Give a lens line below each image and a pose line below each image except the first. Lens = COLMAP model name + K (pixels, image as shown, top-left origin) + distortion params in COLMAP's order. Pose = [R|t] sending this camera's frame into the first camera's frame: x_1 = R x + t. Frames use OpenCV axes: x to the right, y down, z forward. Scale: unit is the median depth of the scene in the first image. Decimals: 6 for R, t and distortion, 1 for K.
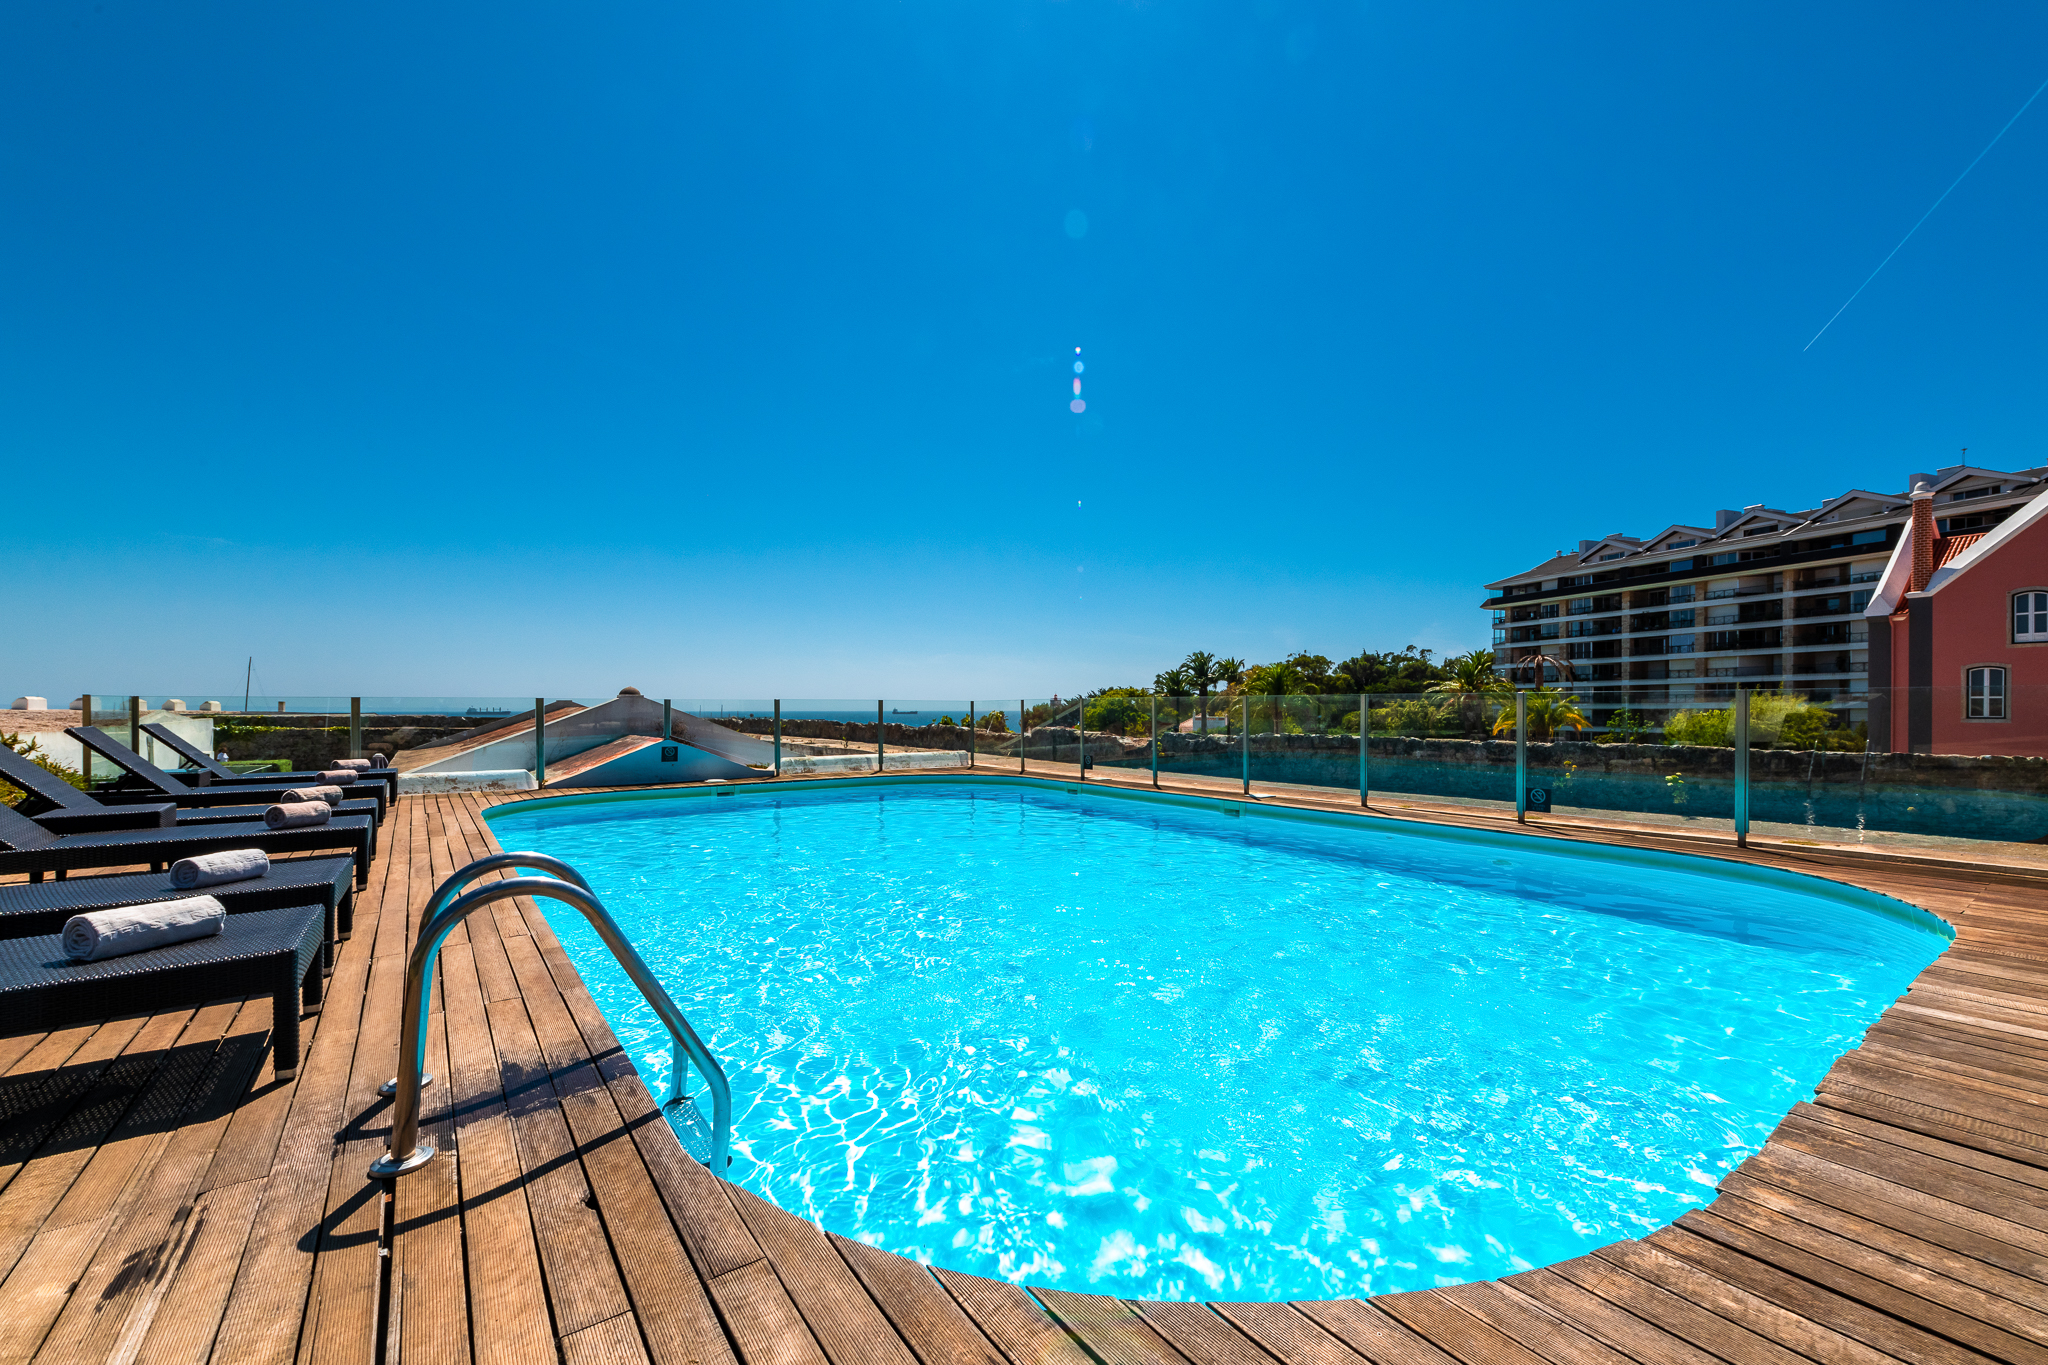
lens RADIAL K [[837.3, 0, 1081.1], [0, 837.3, 715.9], [0, 0, 1]] dist [0.013824, -0.006898]
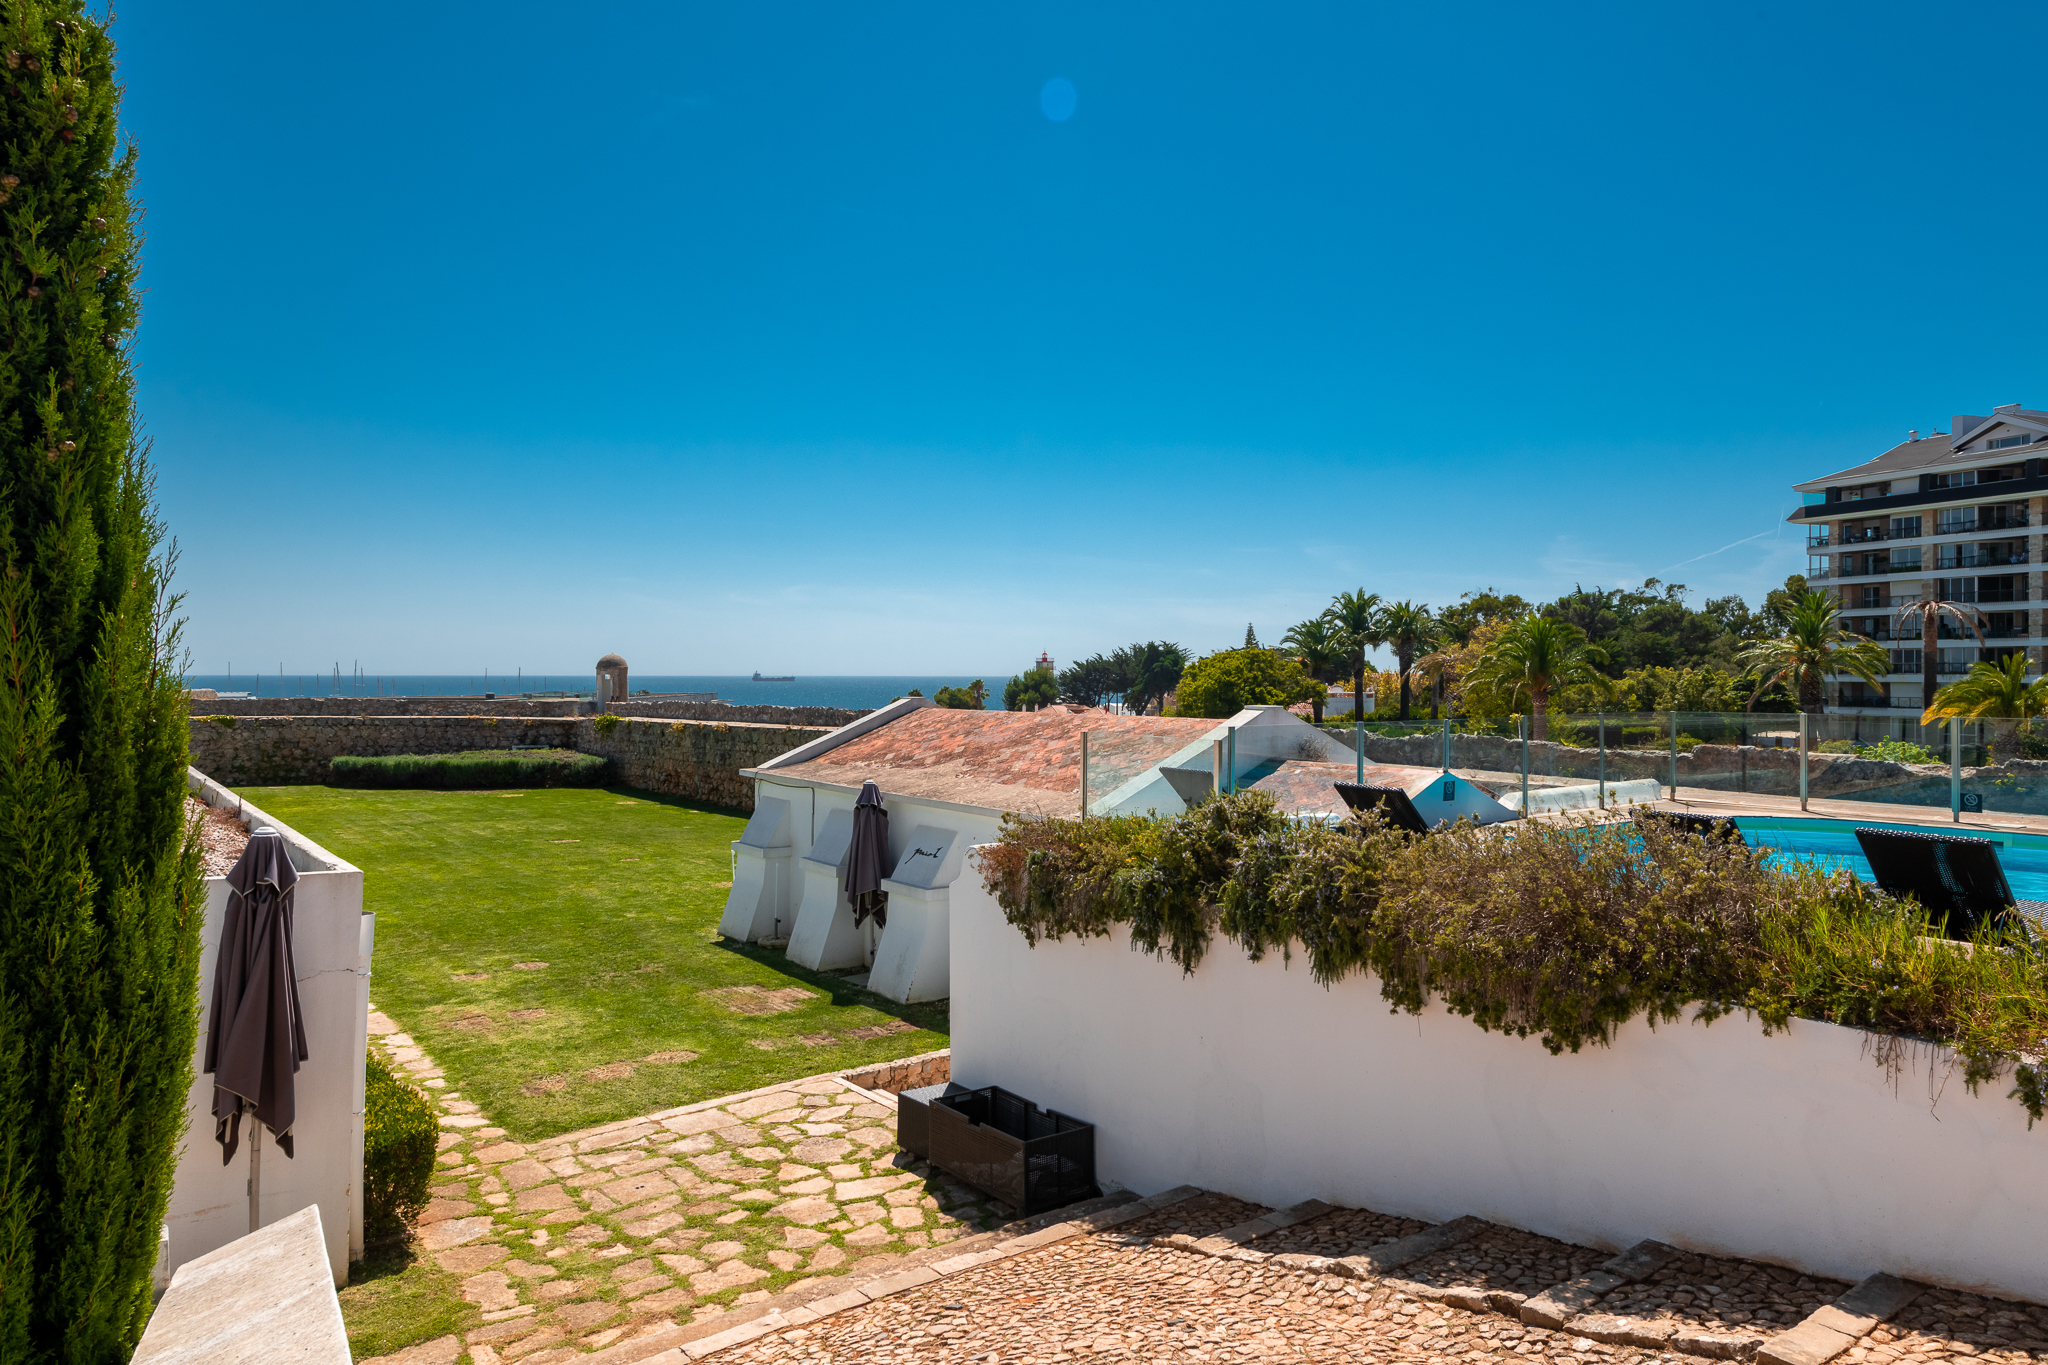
lens RADIAL K [[1335.9, 0, 1031.3], [0, 1335.9, 673.2], [0, 0, 1]] dist [0.035589, -0.035093]
pose [[0.999833, 0.002672, -0.018056, -0.103095], [-0.002832, 0.999957, -0.008809, -0.005952], [0.018032, 0.008859, 0.999798, -0.028265]]
